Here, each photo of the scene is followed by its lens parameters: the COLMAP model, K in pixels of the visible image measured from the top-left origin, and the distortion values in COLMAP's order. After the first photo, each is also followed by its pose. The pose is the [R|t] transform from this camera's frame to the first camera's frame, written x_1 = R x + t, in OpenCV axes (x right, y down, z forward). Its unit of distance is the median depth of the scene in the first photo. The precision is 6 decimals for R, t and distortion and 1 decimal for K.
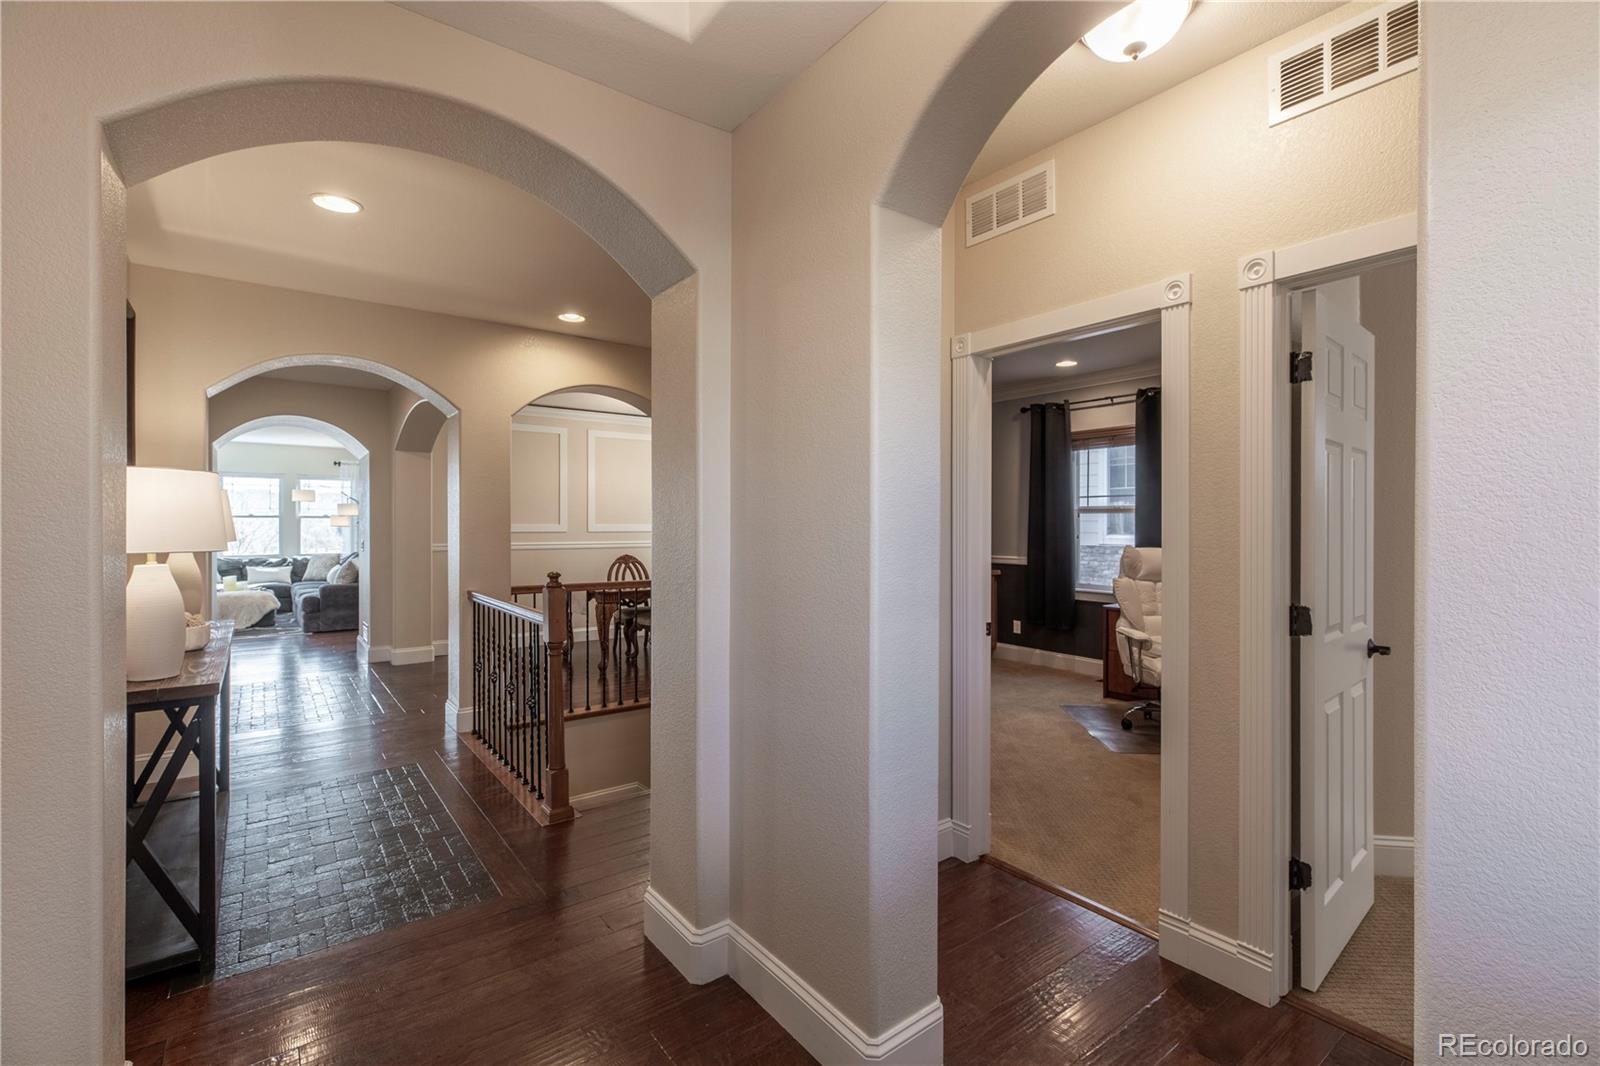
lens RADIAL K [[716.4, 0, 800.0], [0, 716.4, 533.0], [0, 0, 1]] dist [0.001408, 0.000142]
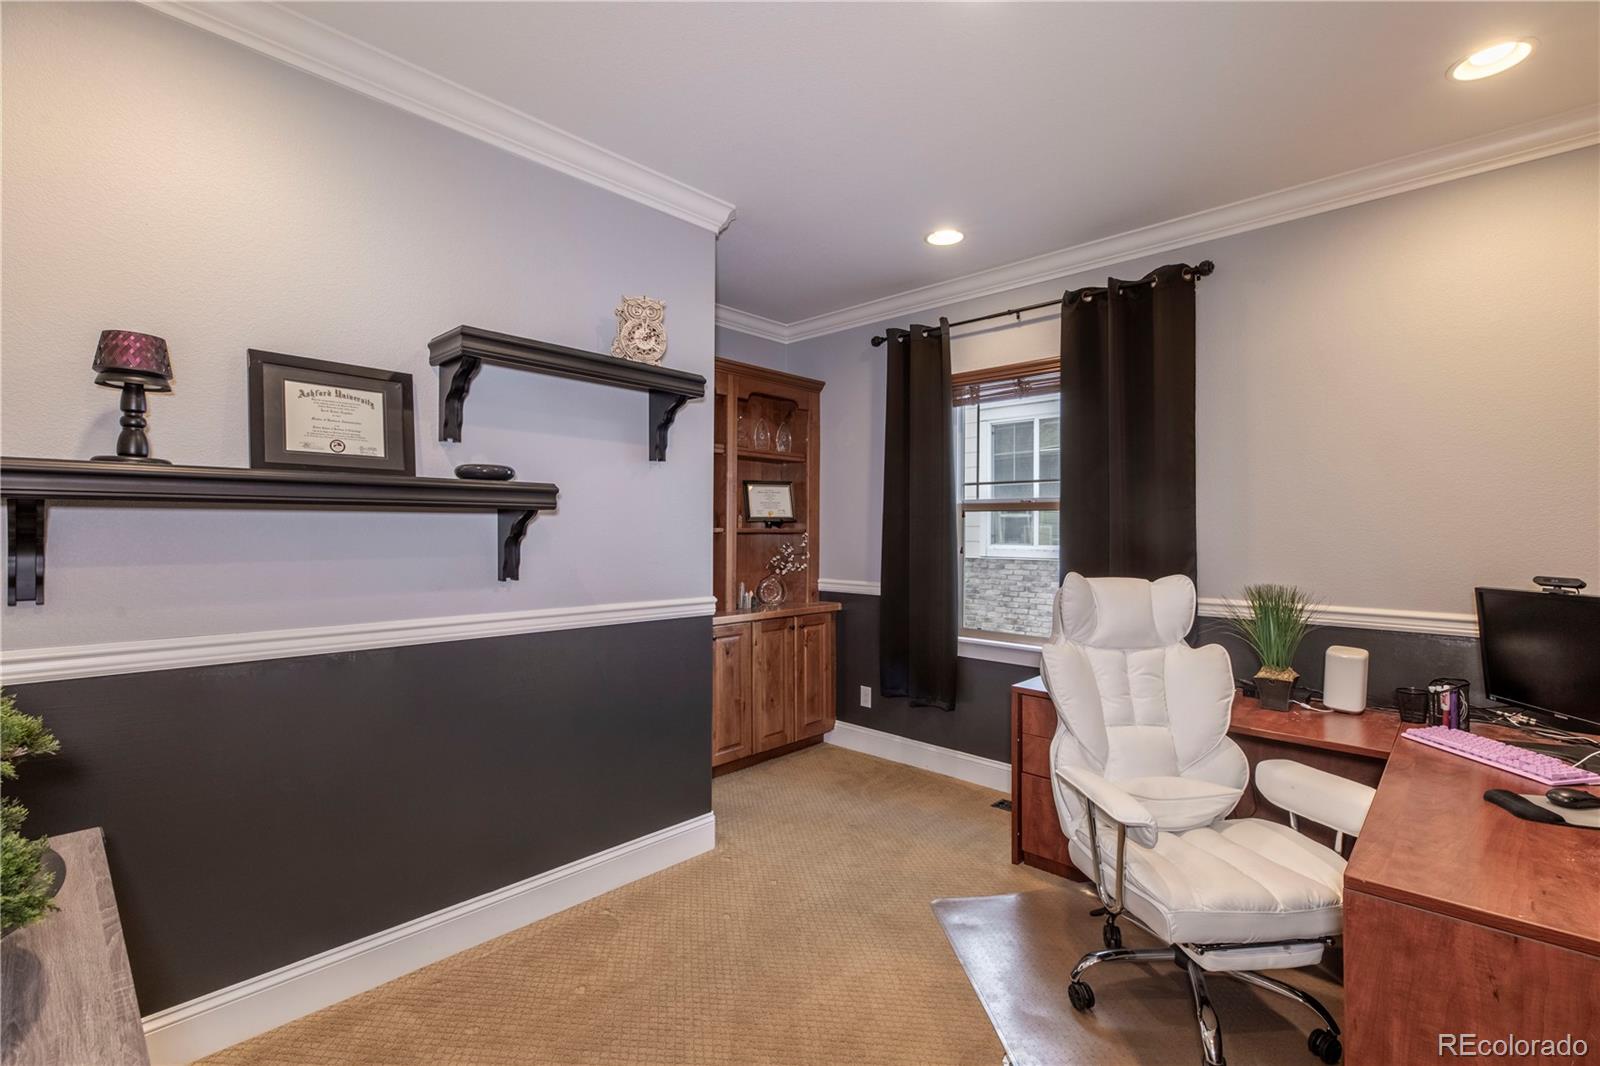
lens RADIAL K [[716.4, 0, 800.0], [0, 716.4, 533.0], [0, 0, 1]] dist [0.001408, 0.000142]
pose [[0.986334, 0.004747, 0.164690, 0.156801], [-0.003428, 0.999960, -0.008293, -0.003901], [-0.164723, 0.007615, 0.986311, 0.434265]]
